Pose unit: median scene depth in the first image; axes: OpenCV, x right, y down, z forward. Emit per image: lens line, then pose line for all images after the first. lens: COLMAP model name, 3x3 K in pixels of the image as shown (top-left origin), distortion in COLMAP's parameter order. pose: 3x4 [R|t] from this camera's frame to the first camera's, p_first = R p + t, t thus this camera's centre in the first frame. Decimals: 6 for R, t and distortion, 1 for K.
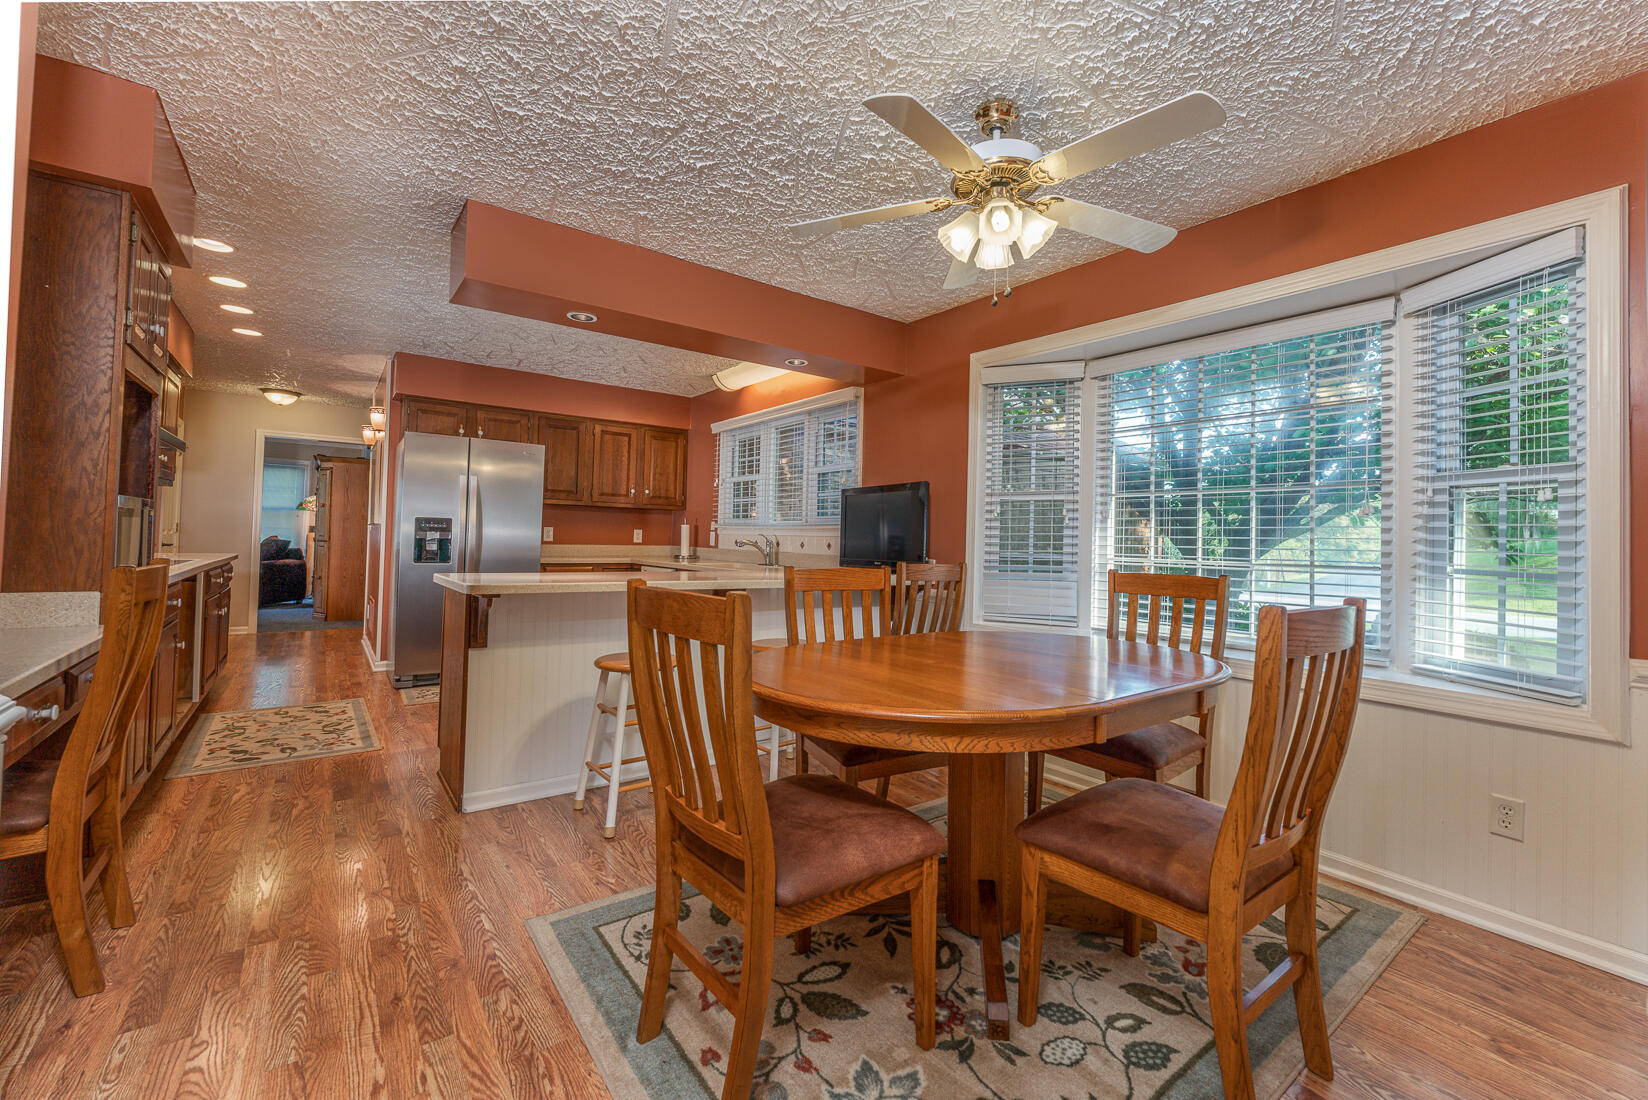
lens RADIAL K [[662.7, 0, 832.8], [0, 662.7, 526.4], [0, 0, 1]] dist [0.000987, 0.000042]
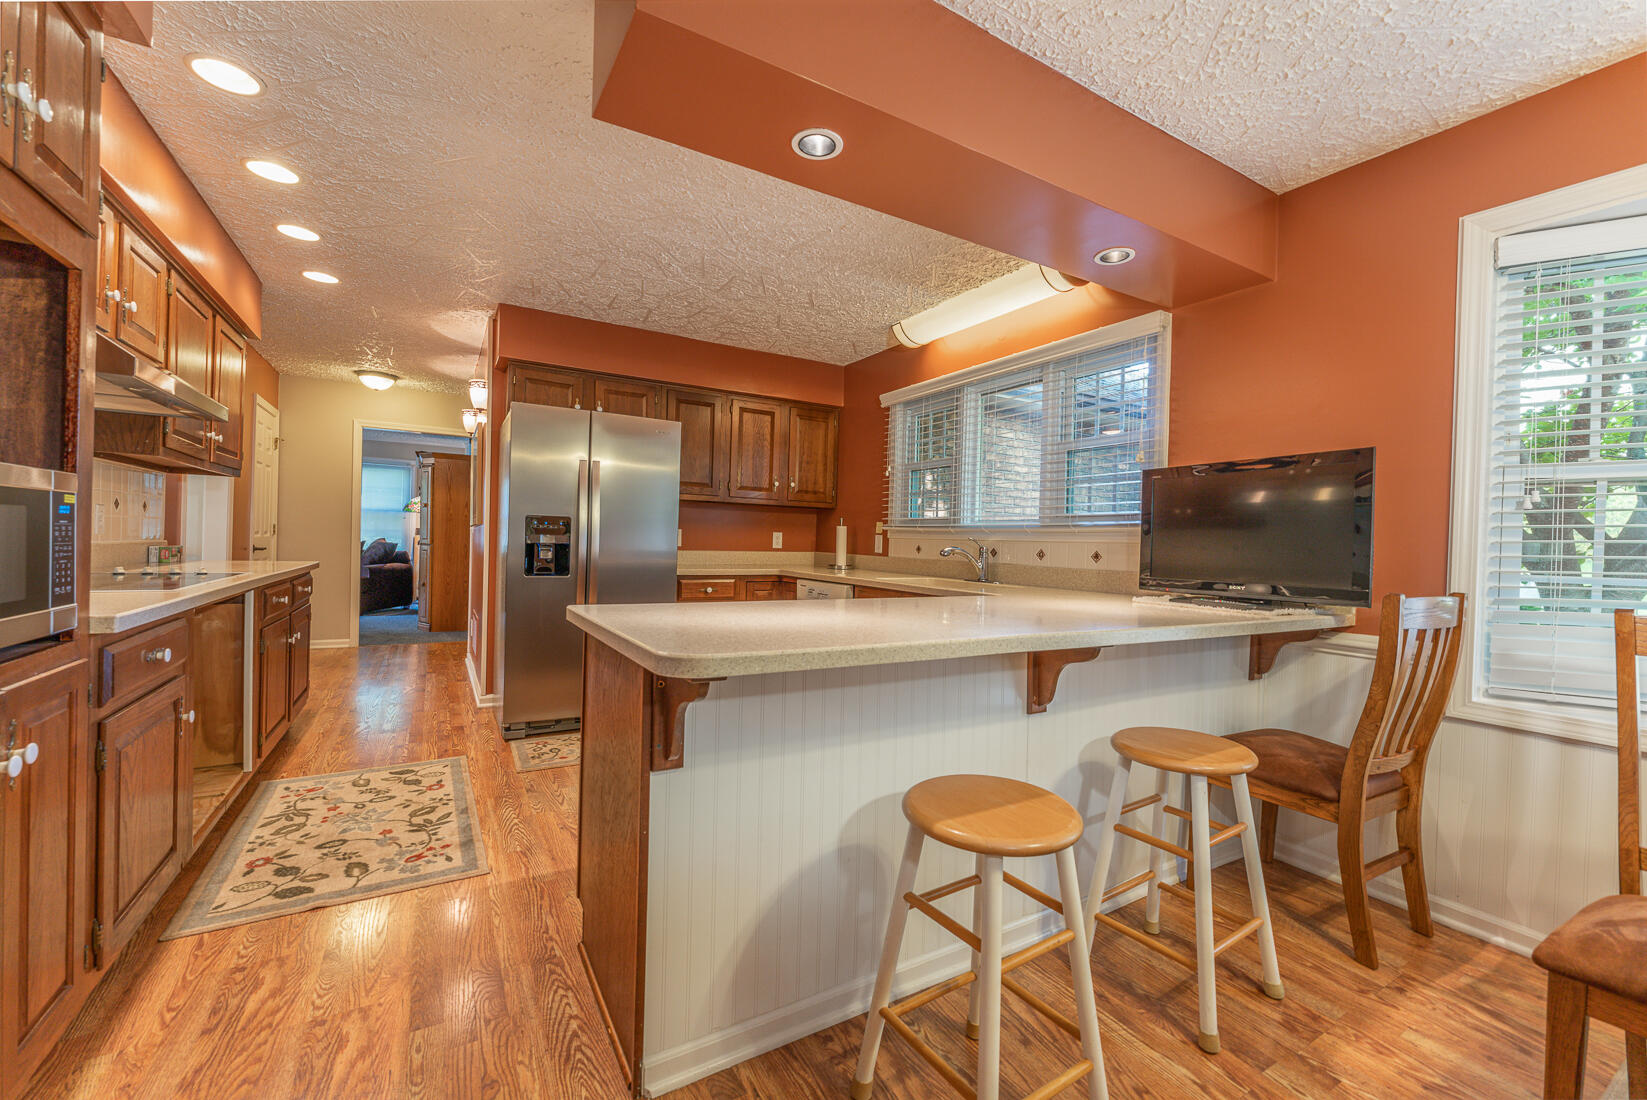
lens RADIAL K [[663.3, 0, 825.0], [0, 663.3, 548.8], [0, 0, 1]] dist [-0.000082, 0.000090]
pose [[0.992318, 0.004300, -0.123641, -0.202670], [-0.000697, 0.999574, 0.029165, 0.002118], [0.123714, -0.028855, 0.991898, 0.298148]]
